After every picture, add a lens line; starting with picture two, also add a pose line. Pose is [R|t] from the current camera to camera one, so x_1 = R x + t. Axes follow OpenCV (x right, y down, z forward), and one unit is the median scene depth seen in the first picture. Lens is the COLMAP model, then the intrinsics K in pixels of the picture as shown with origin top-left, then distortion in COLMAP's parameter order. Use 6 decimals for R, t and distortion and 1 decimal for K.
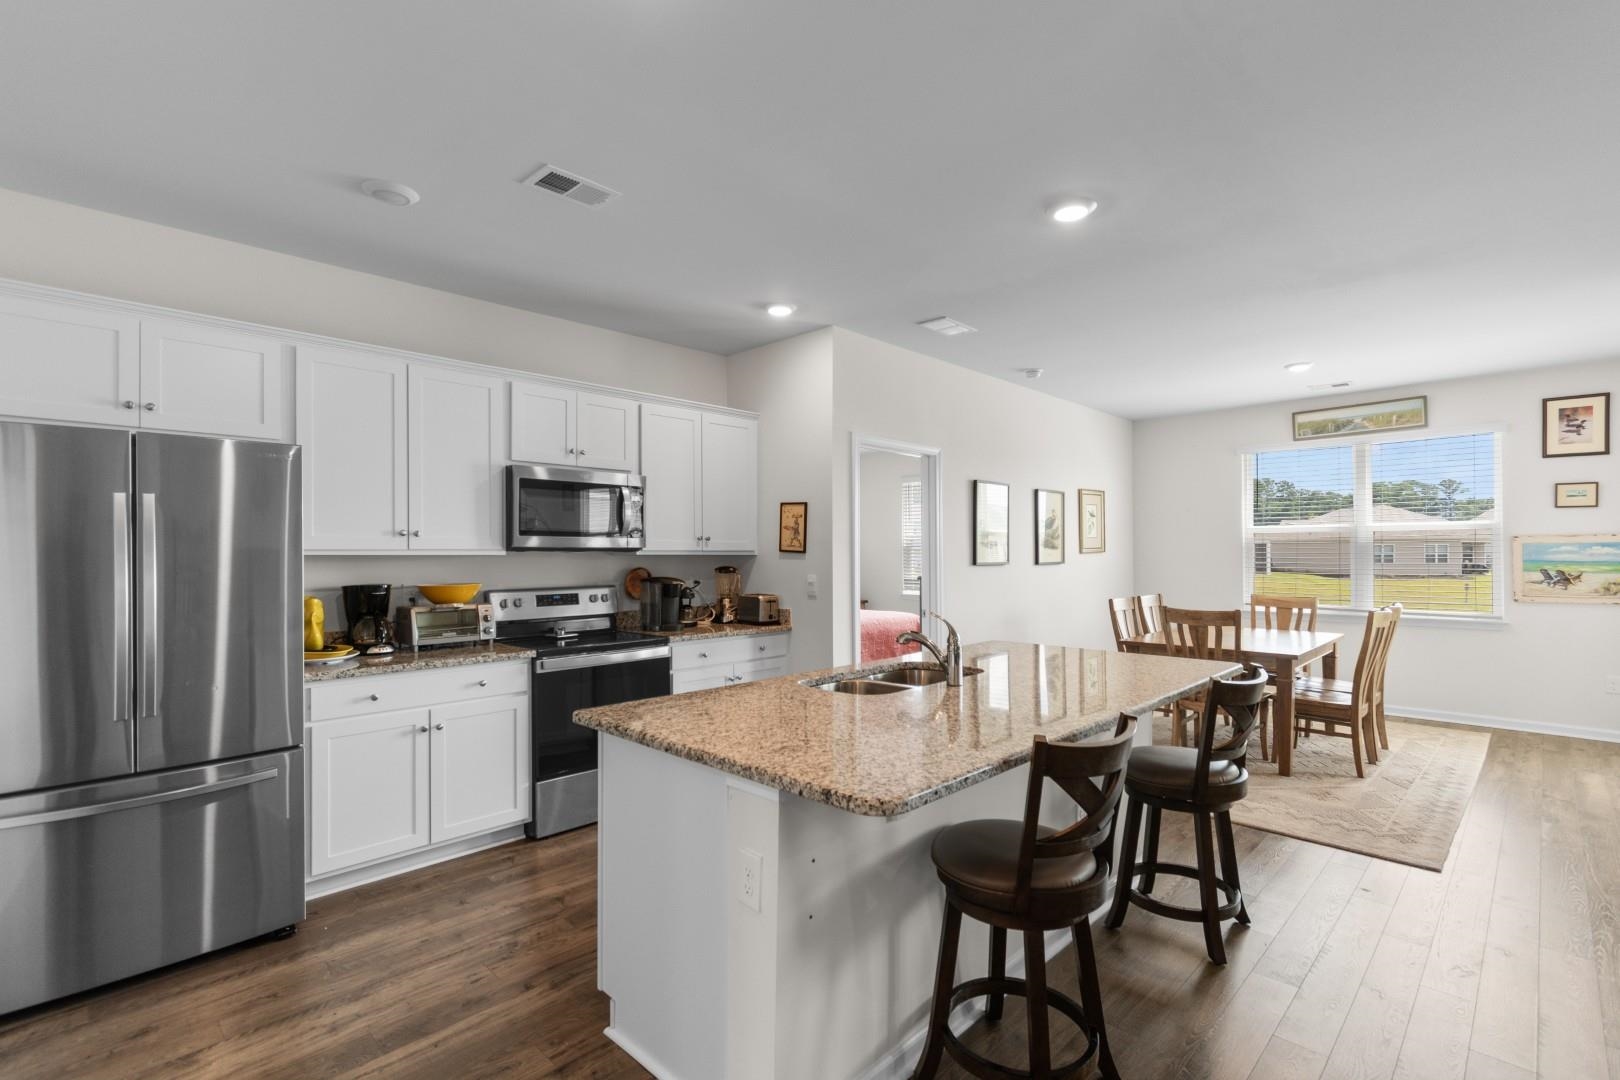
lens RADIAL K [[727.7, 0, 809.4], [0, 727.7, 546.6], [0, 0, 1]] dist [0.001516, -0.000598]
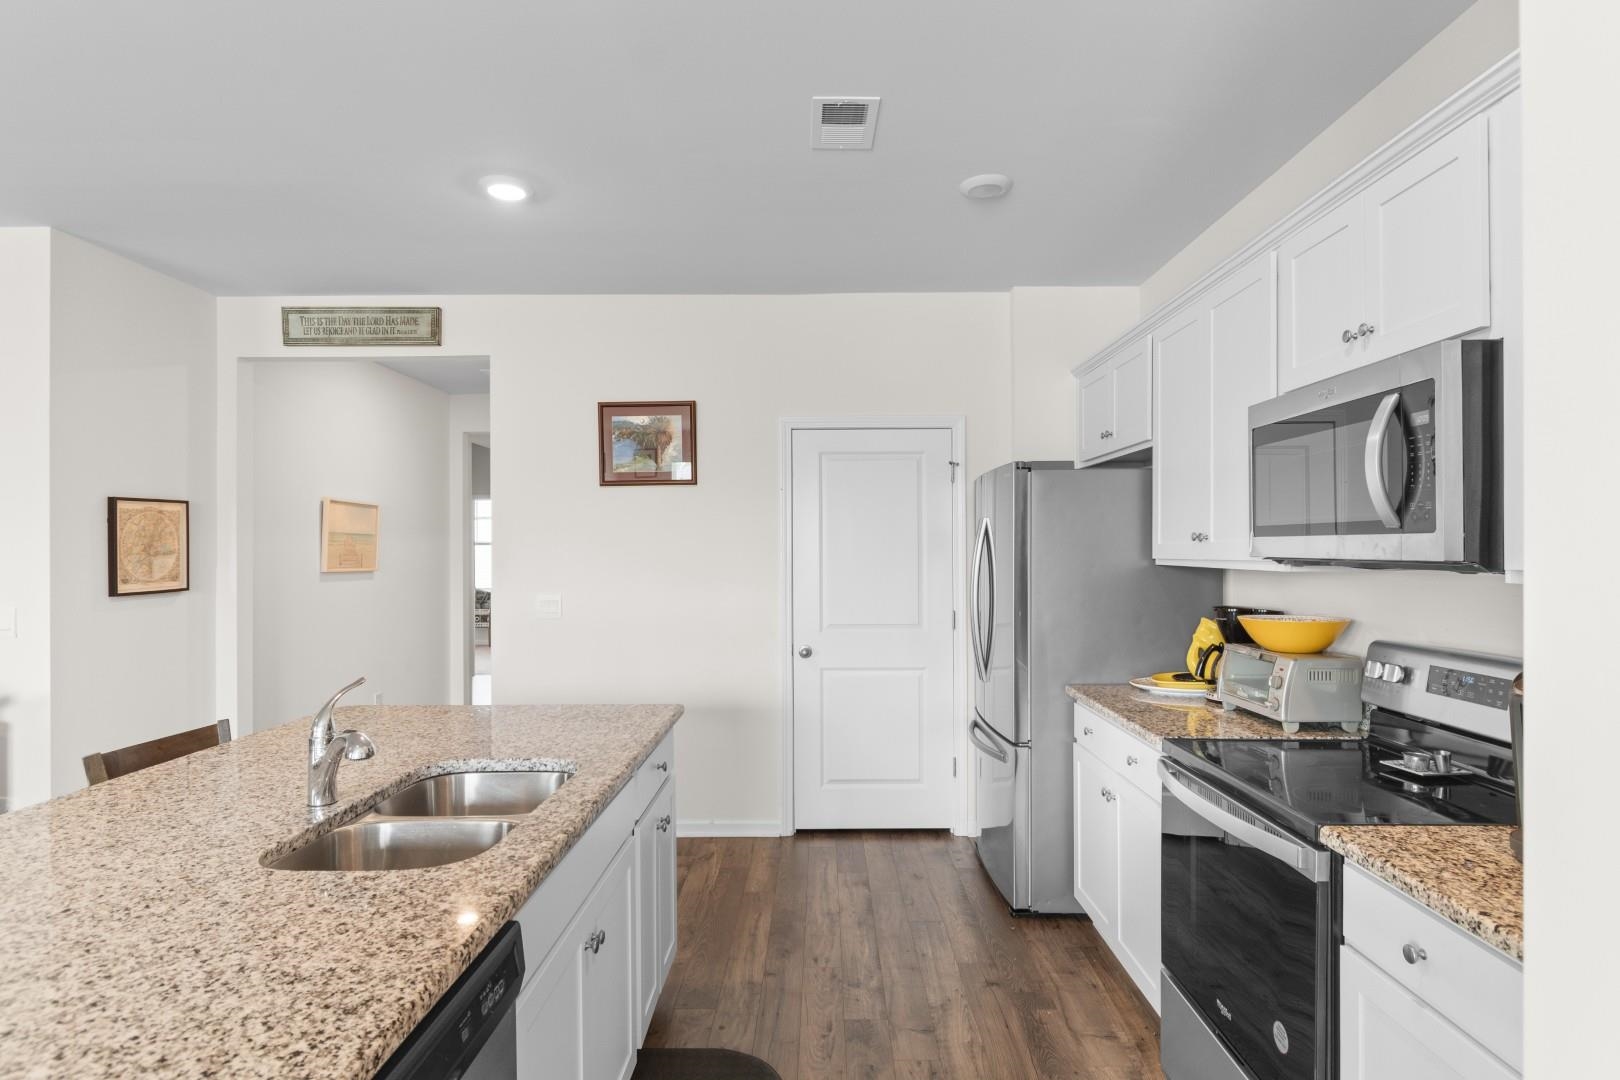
lens RADIAL K [[861.0, 0, 815.2], [0, 861.0, 547.9], [0, 0, 1]] dist [0.006781, -0.000445]
pose [[-0.718433, 0.003599, -0.695587, 0.257873], [0.011640, 0.999909, -0.006849, -0.005238], [0.695498, -0.013018, -0.718410, 1.127597]]
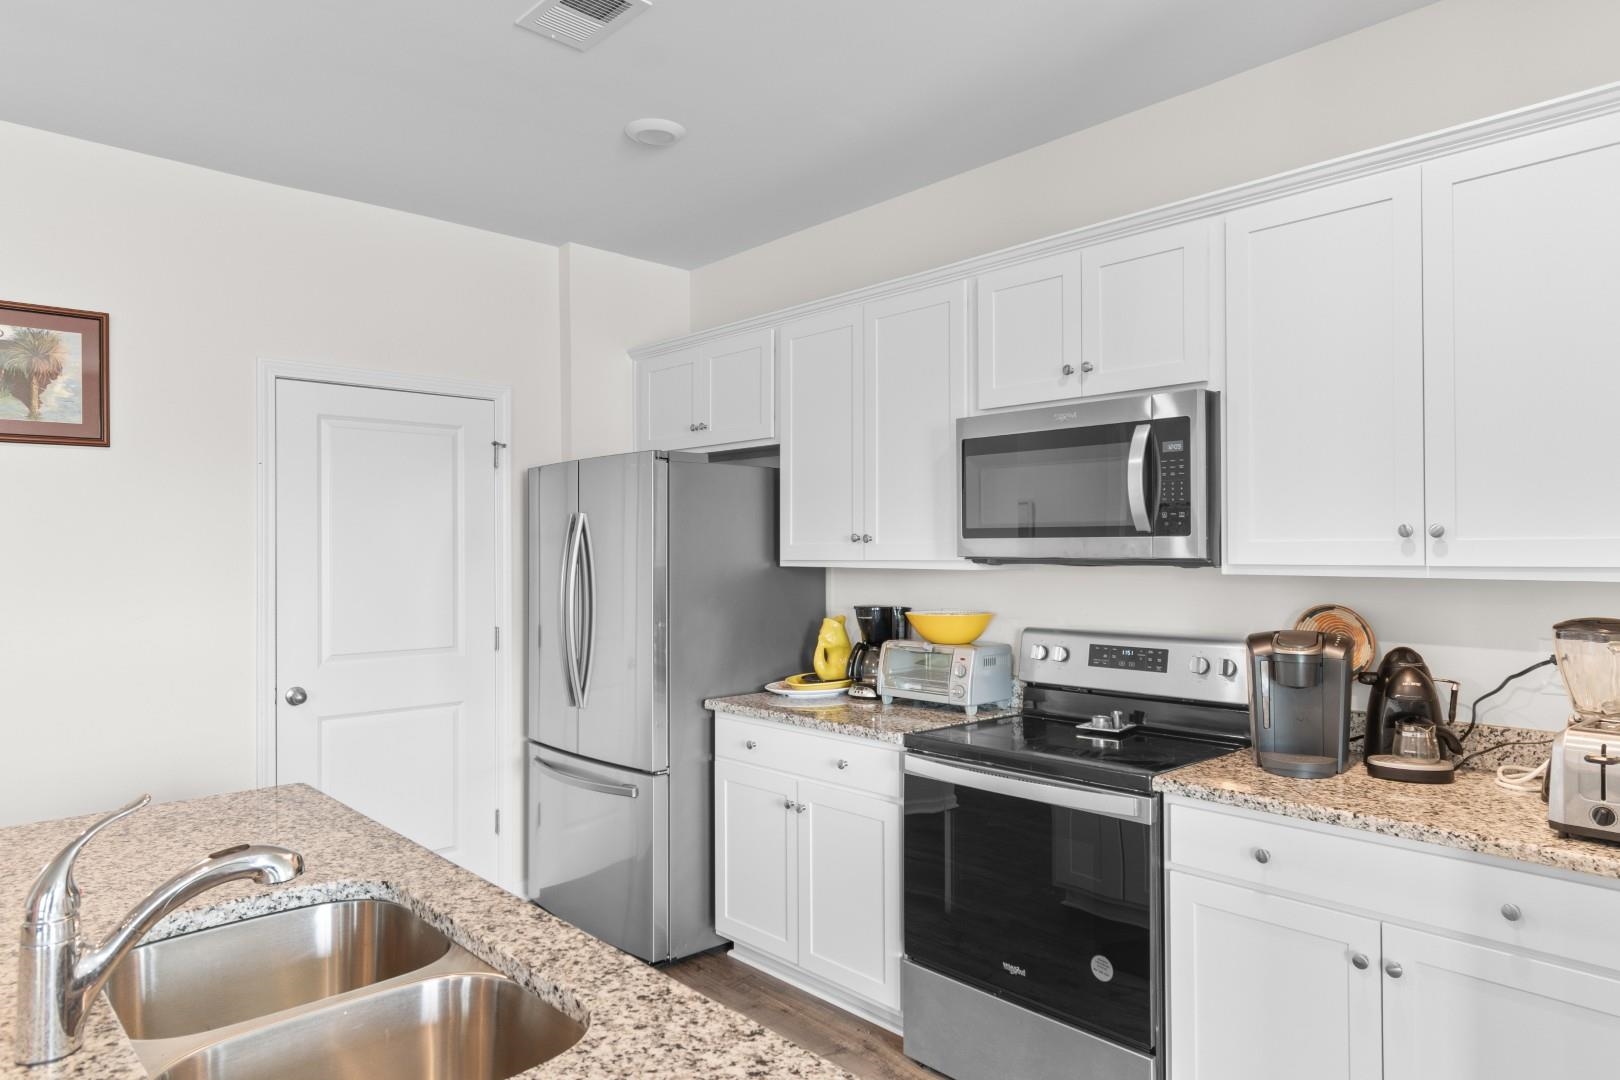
lens RADIAL K [[1007.1, 0, 814.7], [0, 1007.1, 542.1], [0, 0, 1]] dist [0.003308, 0.003760]
pose [[-0.041904, -0.006369, -0.999101, 0.385840], [0.011962, 0.999905, -0.006875, -0.006675], [0.999050, -0.012239, -0.041824, 0.834960]]
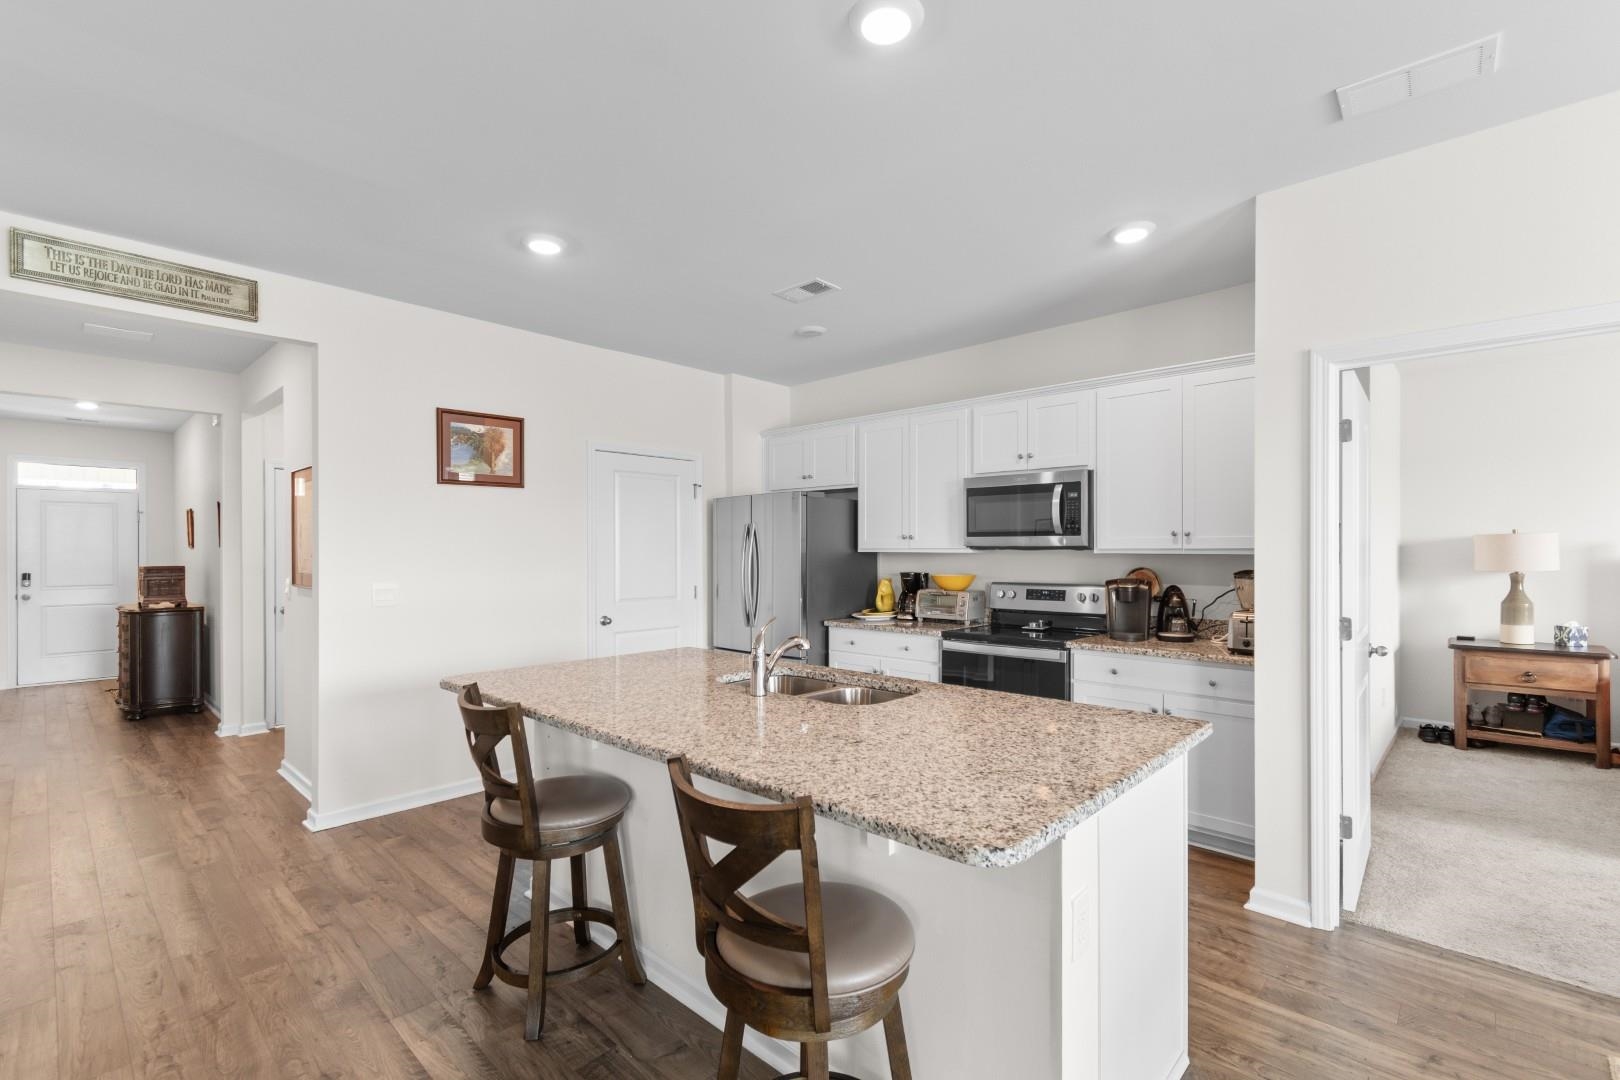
lens RADIAL K [[727.7, 0, 817.0], [0, 727.7, 550.8], [0, 0, 1]] dist [0.001516, -0.000598]
pose [[0.029076, 0.003122, -0.999572, 0.730593], [0.009020, 0.999954, 0.003386, 0.001914], [0.999536, -0.009114, 0.029047, 0.654810]]
